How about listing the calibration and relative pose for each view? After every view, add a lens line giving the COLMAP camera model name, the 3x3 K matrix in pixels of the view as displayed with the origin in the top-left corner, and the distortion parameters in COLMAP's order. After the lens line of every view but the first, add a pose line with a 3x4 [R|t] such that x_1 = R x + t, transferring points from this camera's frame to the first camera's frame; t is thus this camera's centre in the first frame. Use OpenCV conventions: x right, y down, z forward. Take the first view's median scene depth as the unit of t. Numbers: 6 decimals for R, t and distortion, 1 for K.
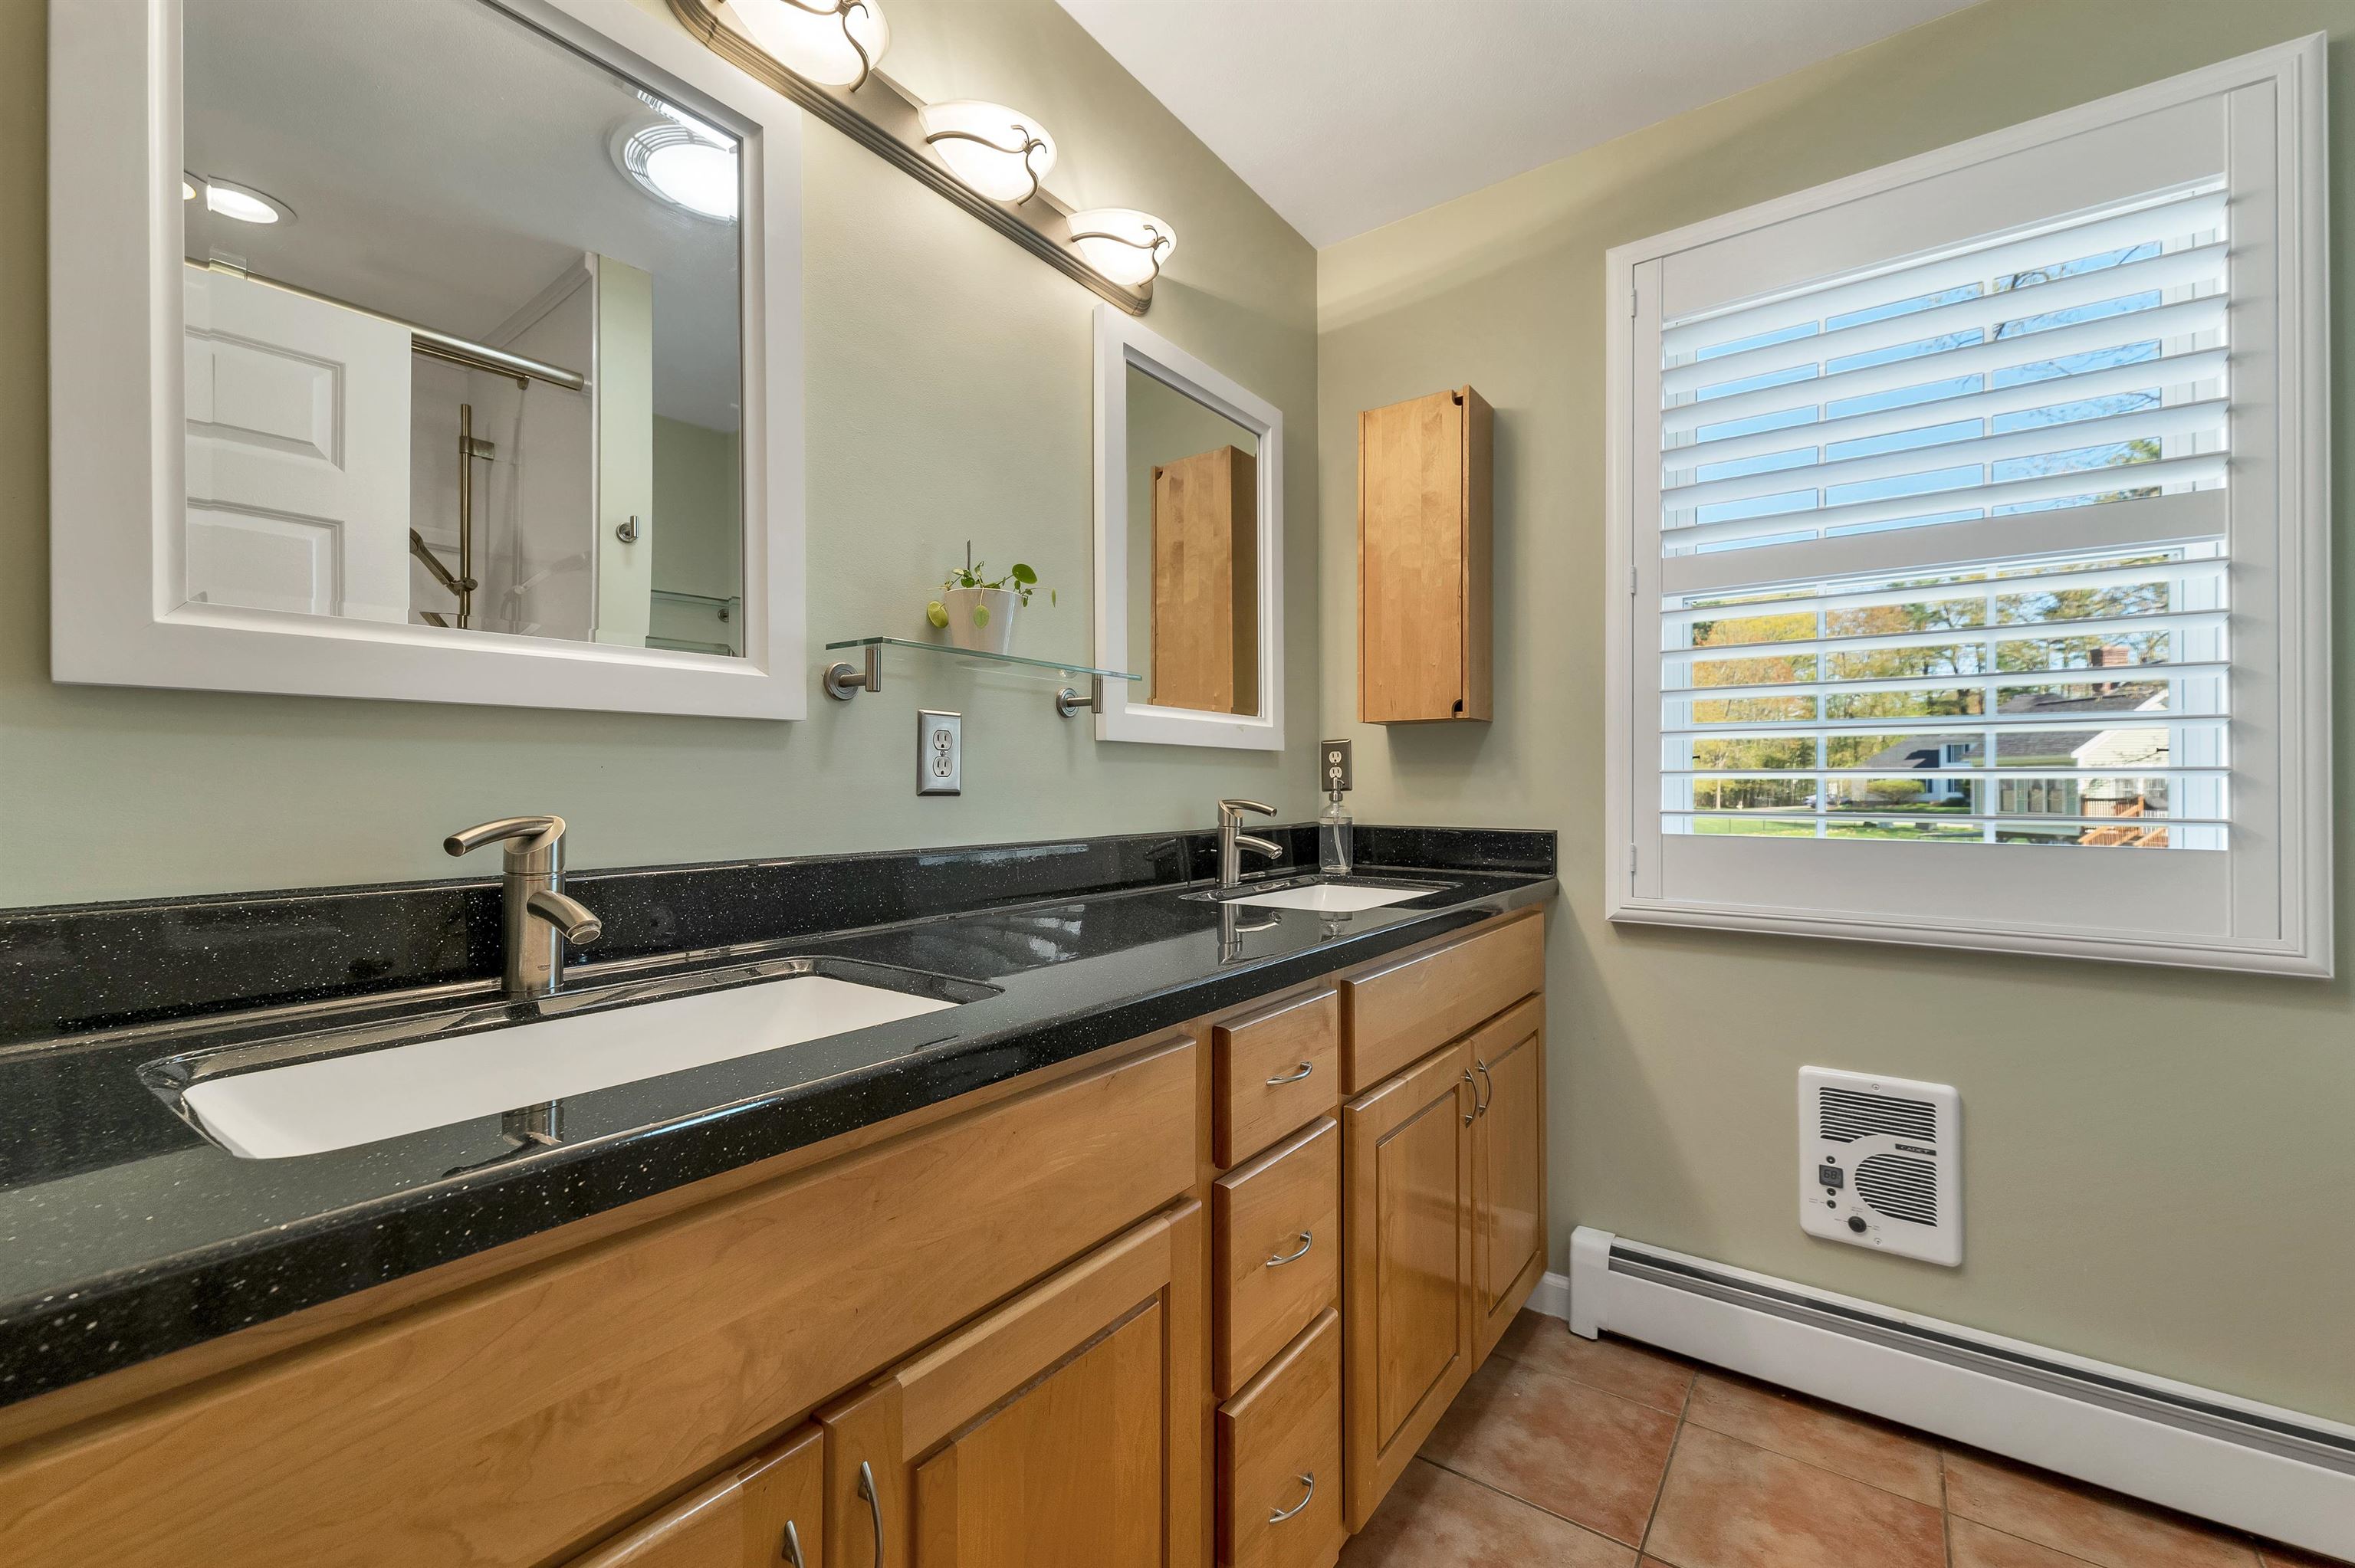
lens RADIAL K [[968.6, 0, 1170.9], [0, 968.6, 777.4], [0, 0, 1]] dist [0.001266, 0.000433]
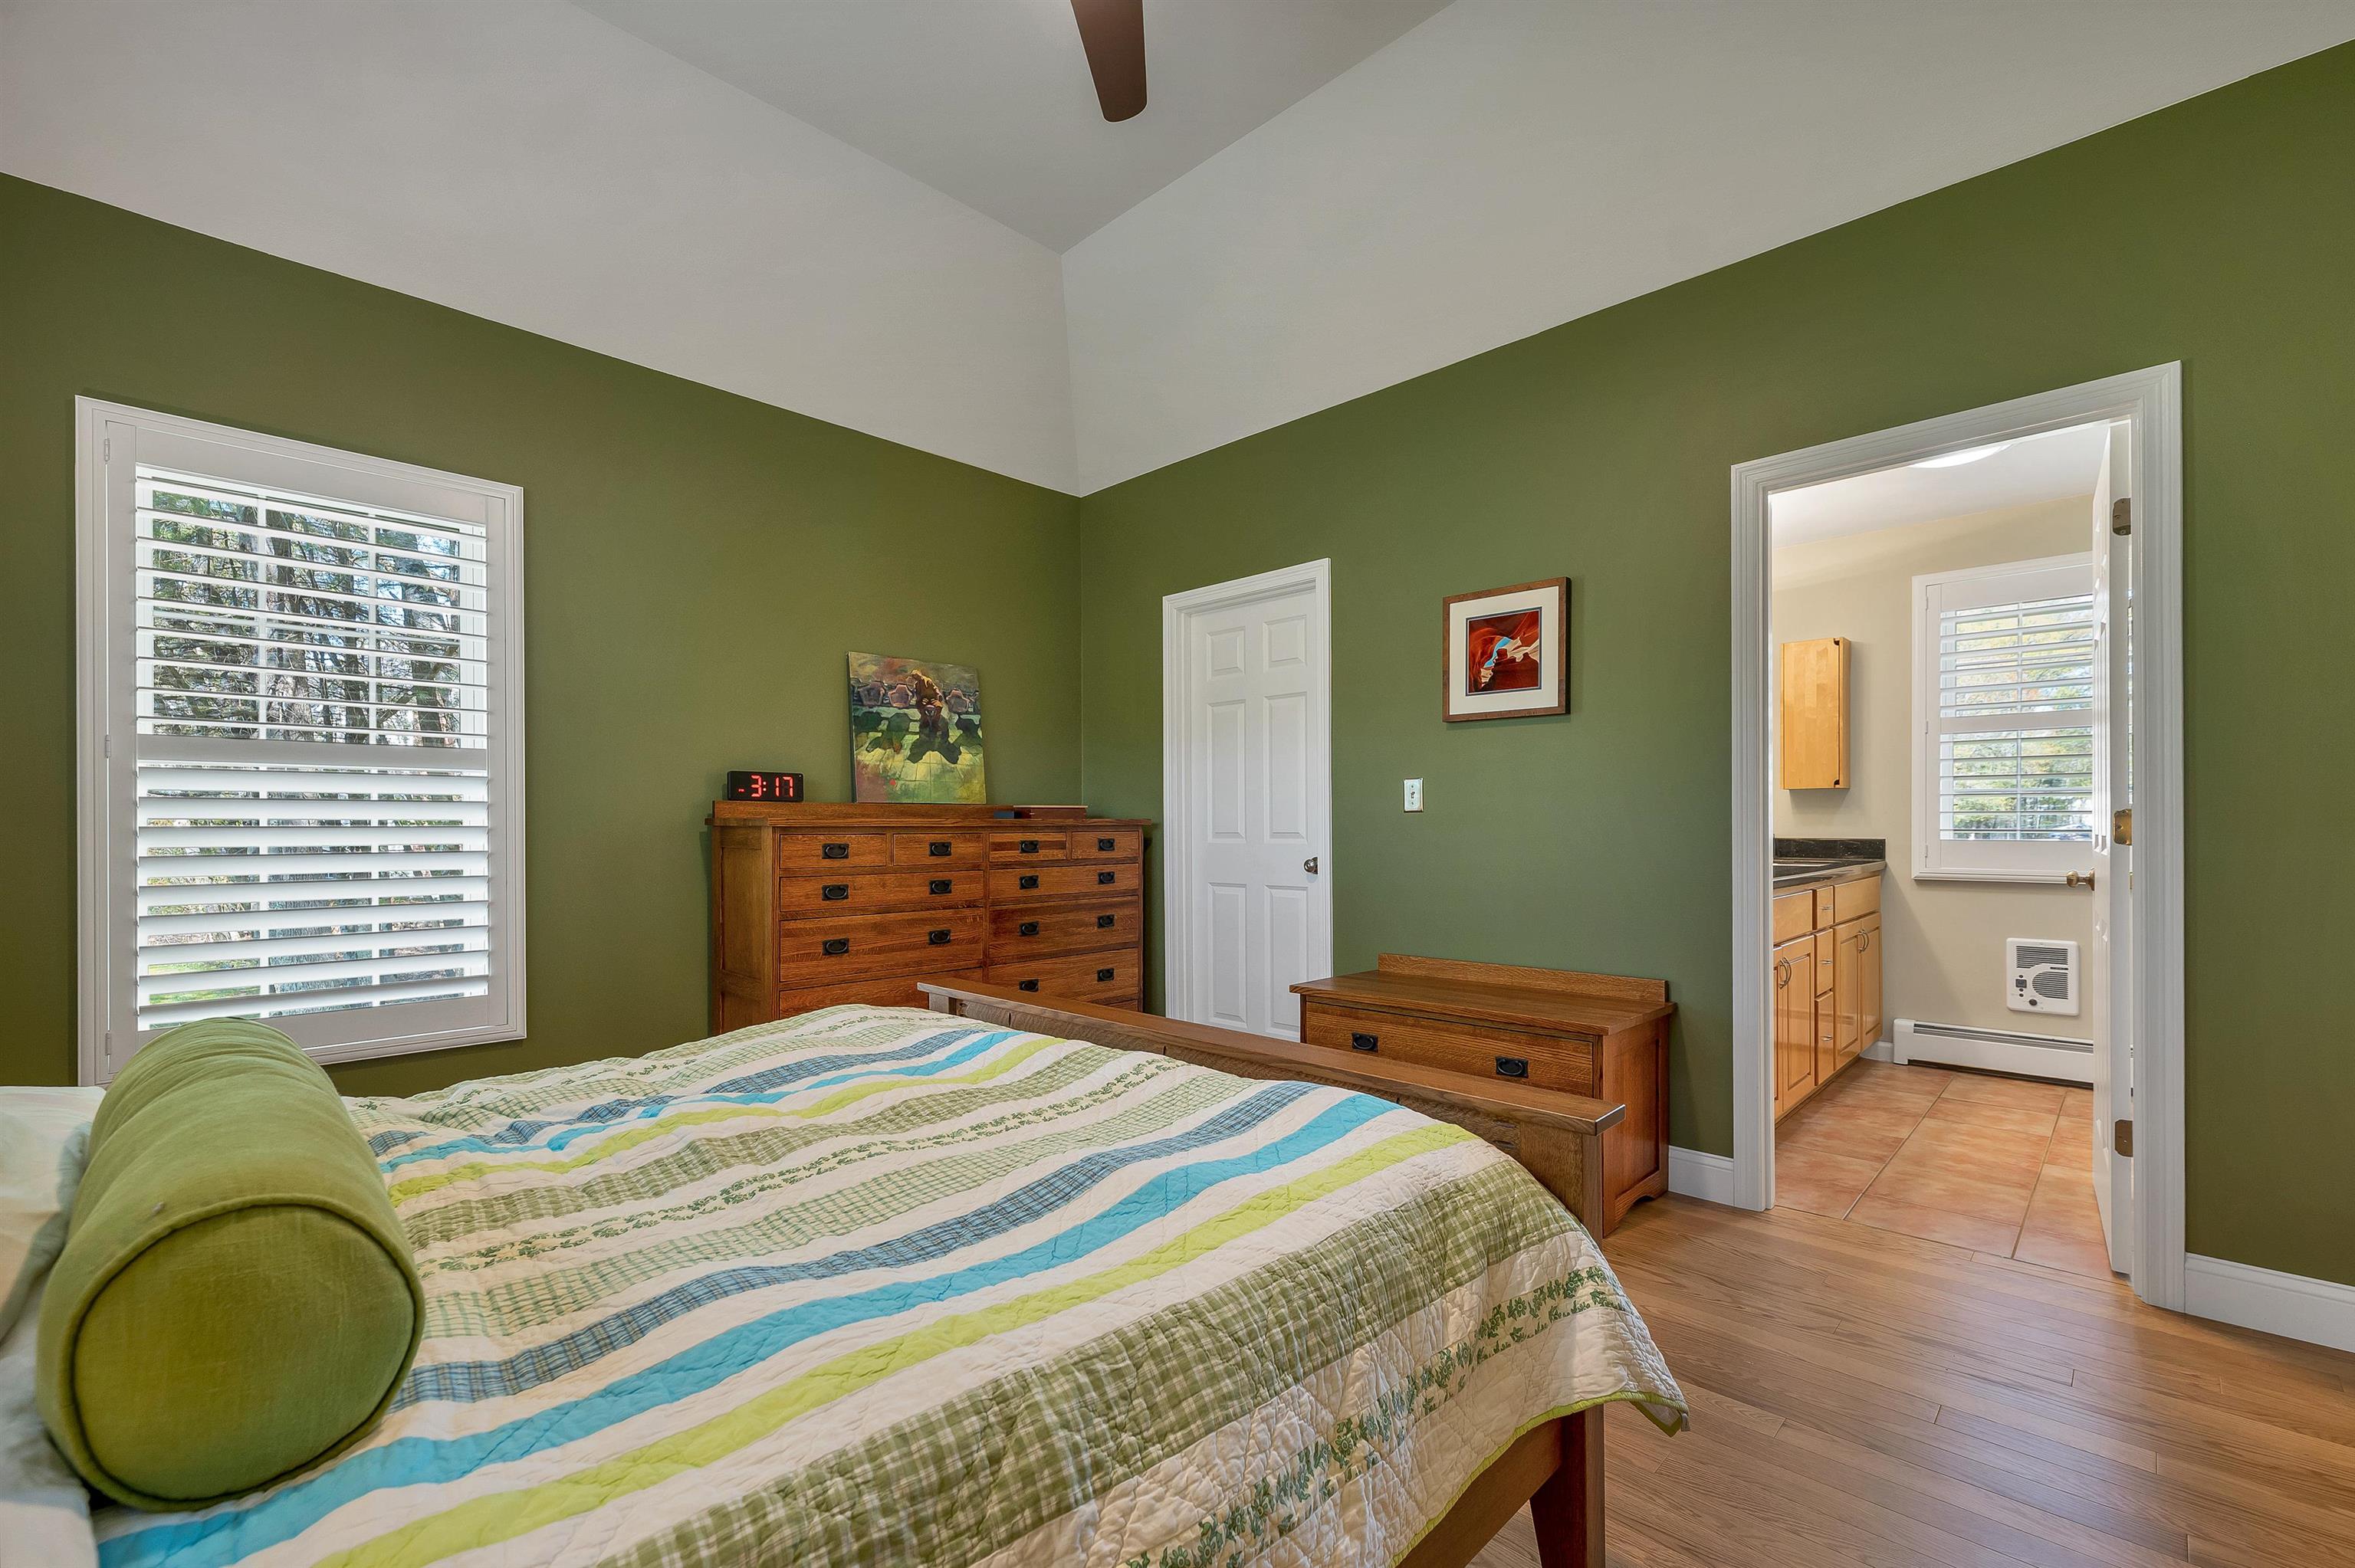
lens RADIAL K [[968.6, 0, 1200.3], [0, 968.6, 824.5], [0, 0, 1]] dist [0.001266, 0.000433]
pose [[0.990881, -0.000678, -0.134741, -0.968437], [0.001140, 0.999994, 0.003352, 0.016002], [0.134738, -0.003475, 0.990875, -1.587850]]
